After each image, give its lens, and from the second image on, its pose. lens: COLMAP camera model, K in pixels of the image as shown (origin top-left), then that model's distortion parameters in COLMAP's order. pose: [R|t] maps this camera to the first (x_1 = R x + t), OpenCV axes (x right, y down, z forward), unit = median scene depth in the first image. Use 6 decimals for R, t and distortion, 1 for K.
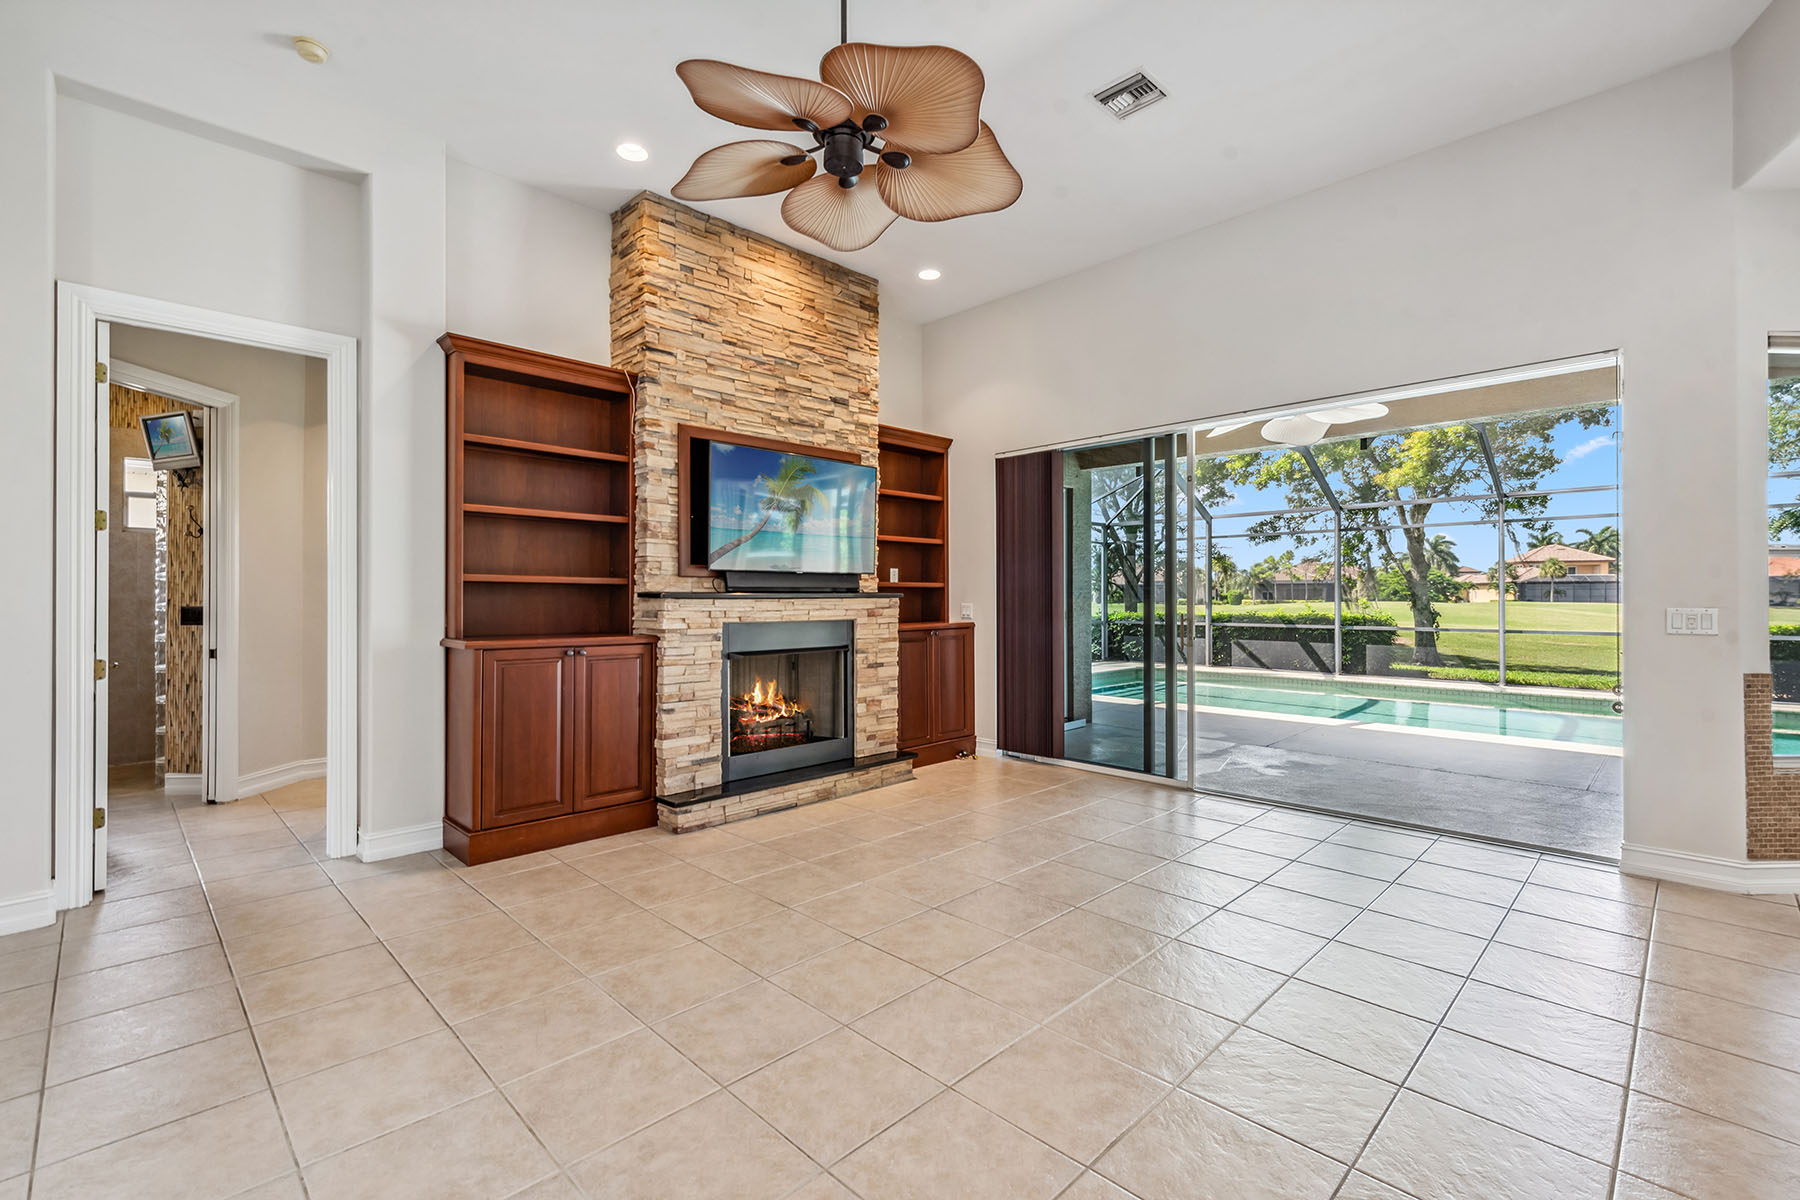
lens RADIAL K [[792.5, 0, 916.3], [0, 792.5, 601.0], [0, 0, 1]] dist [0.021055, -0.002735]
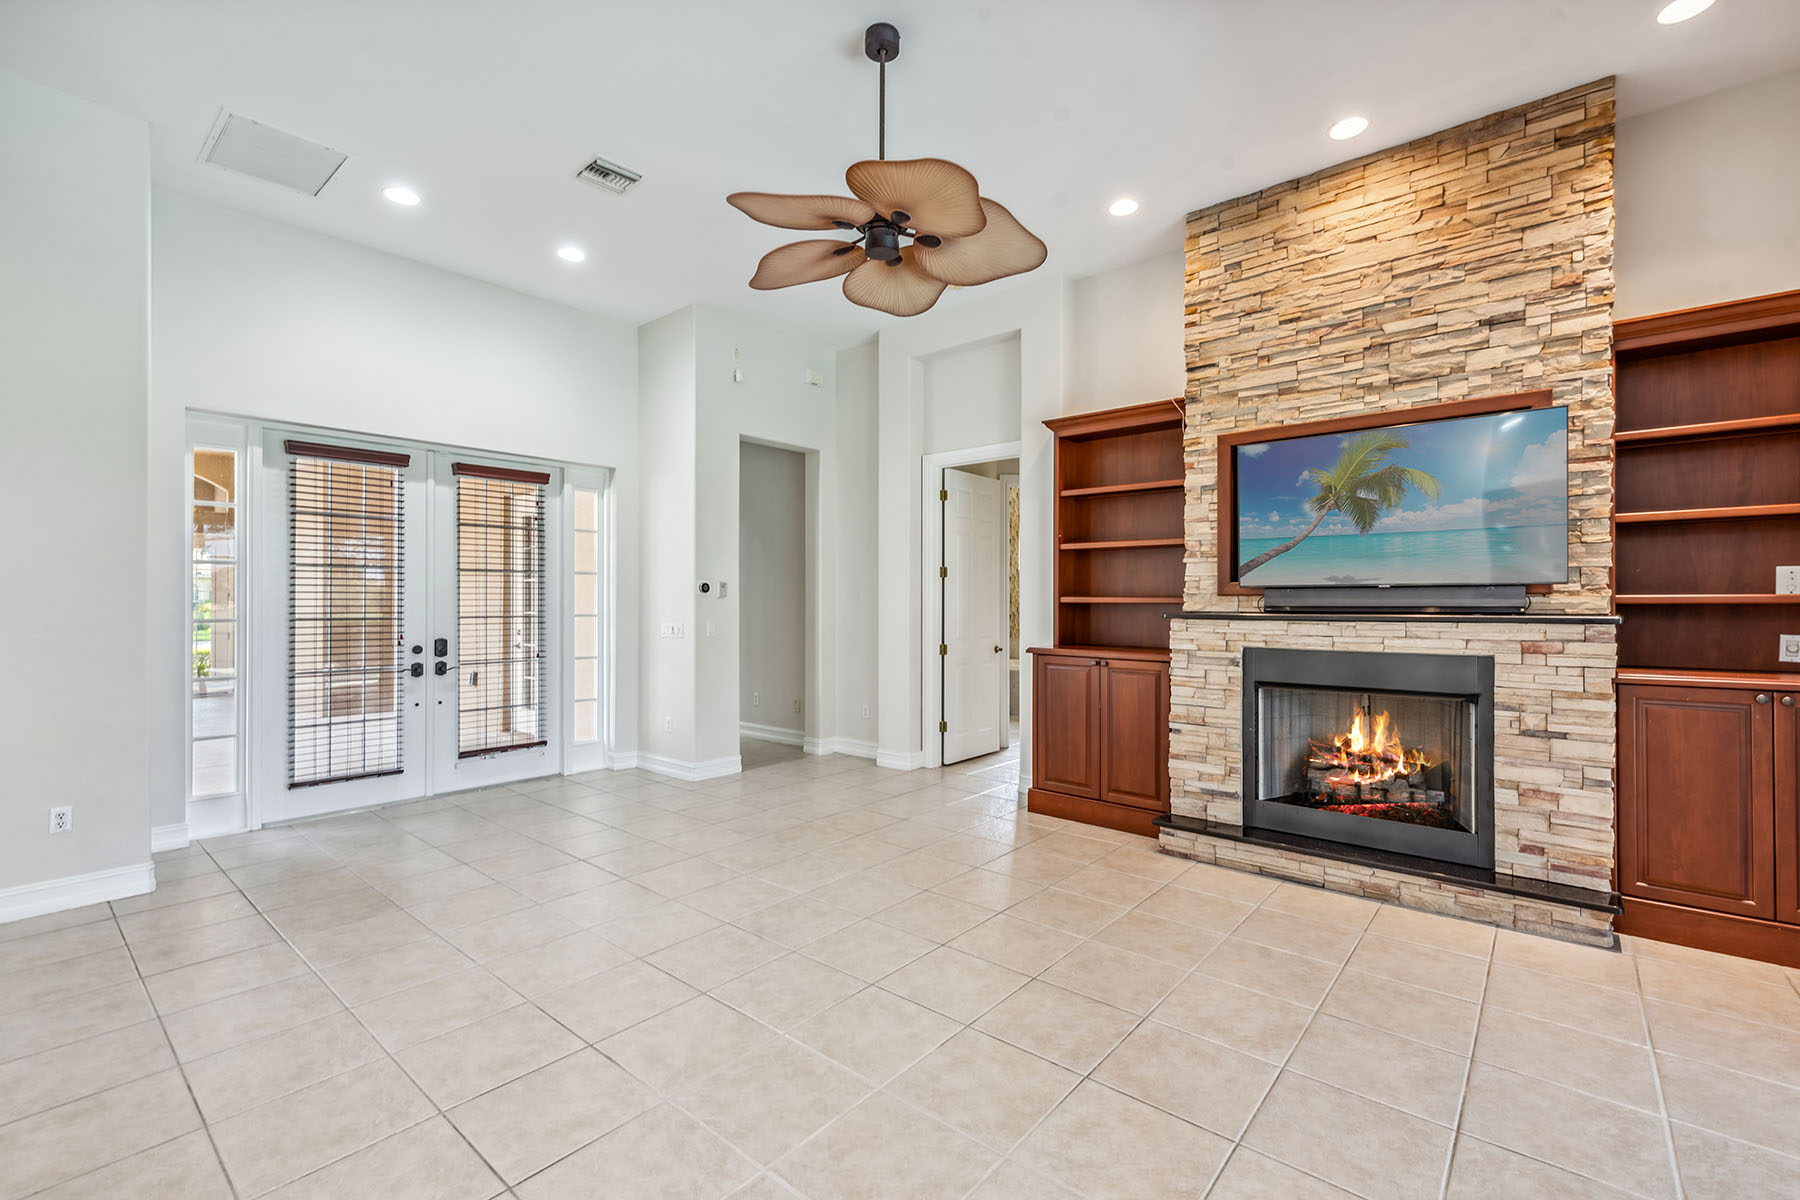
lens RADIAL K [[792.5, 0, 904.6], [0, 792.5, 603.2], [0, 0, 1]] dist [0.021055, -0.002735]
pose [[0.072511, 0.005285, -0.997354, 0.554894], [-0.004250, 0.999979, 0.004989, -0.021660], [0.997359, 0.003877, 0.072532, 0.490529]]
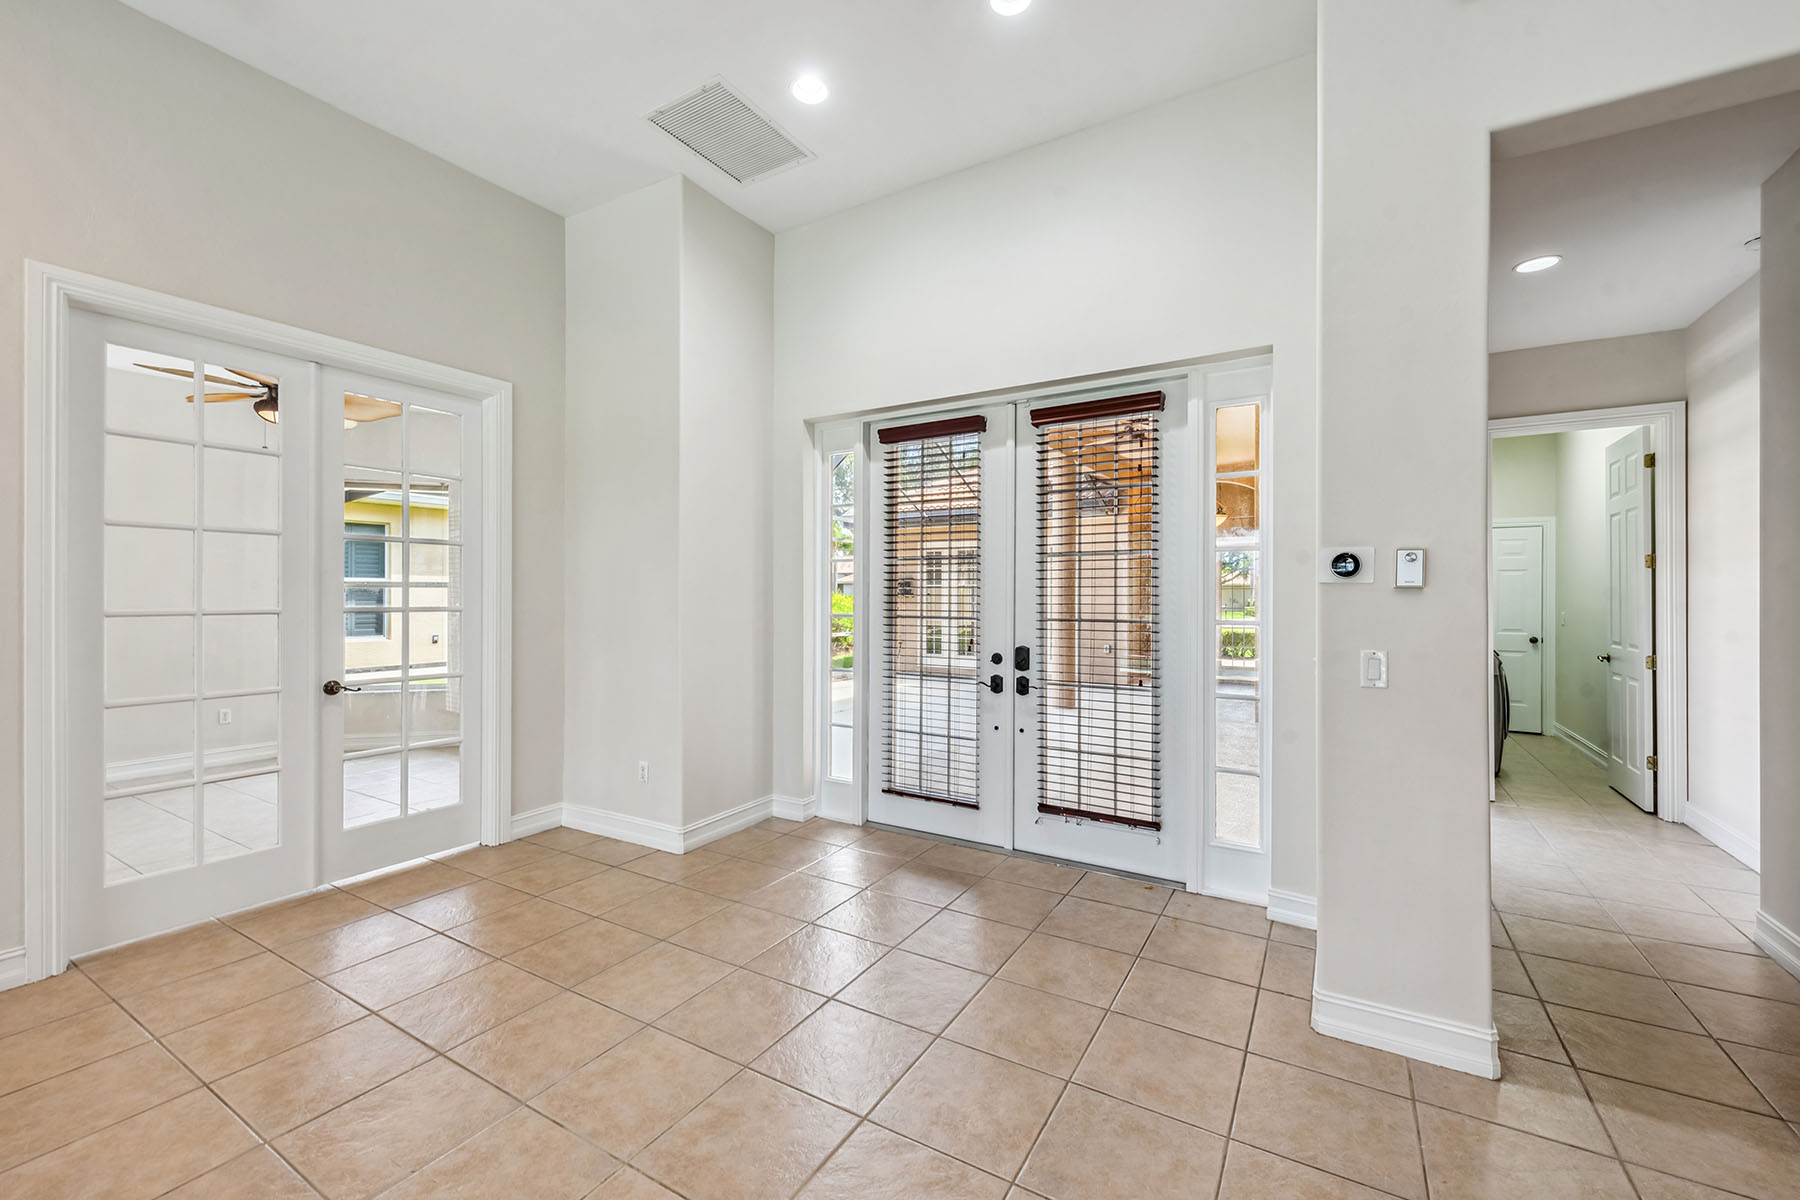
lens RADIAL K [[721.8, 0, 915.0], [0, 721.8, 593.5], [0, 0, 1]] dist [0.007916, -0.001904]
pose [[-0.970747, -0.001734, -0.240097, -0.267595], [-0.001344, 0.999997, -0.001787, -0.018844], [0.240100, -0.001412, -0.970747, 0.635219]]
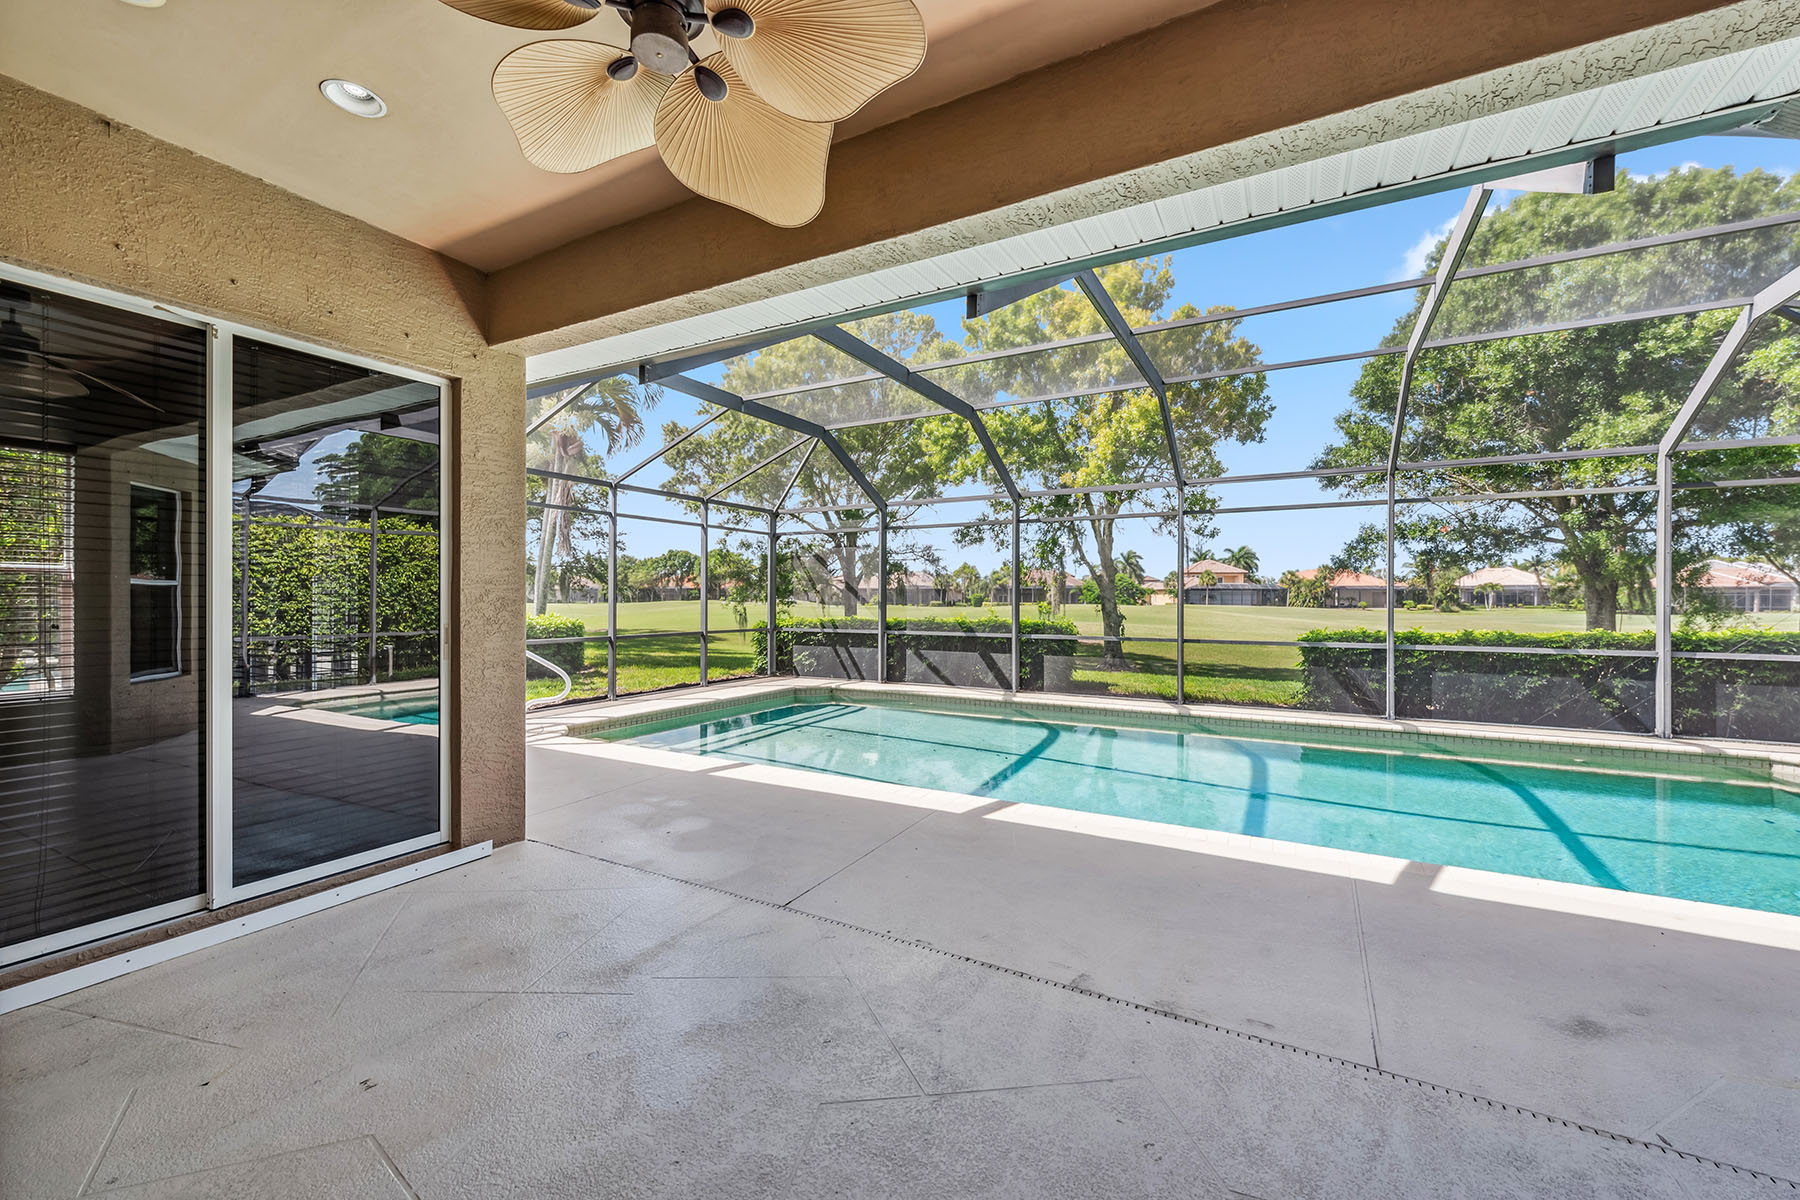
lens RADIAL K [[721.8, 0, 904.8], [0, 721.8, 602.1], [0, 0, 1]] dist [0.007916, -0.001904]
pose [[0.962040, 0.003425, 0.272886, 0.552266], [-0.003248, 0.999994, -0.001100, -0.004980], [-0.272888, 0.000172, 0.962046, 0.782080]]
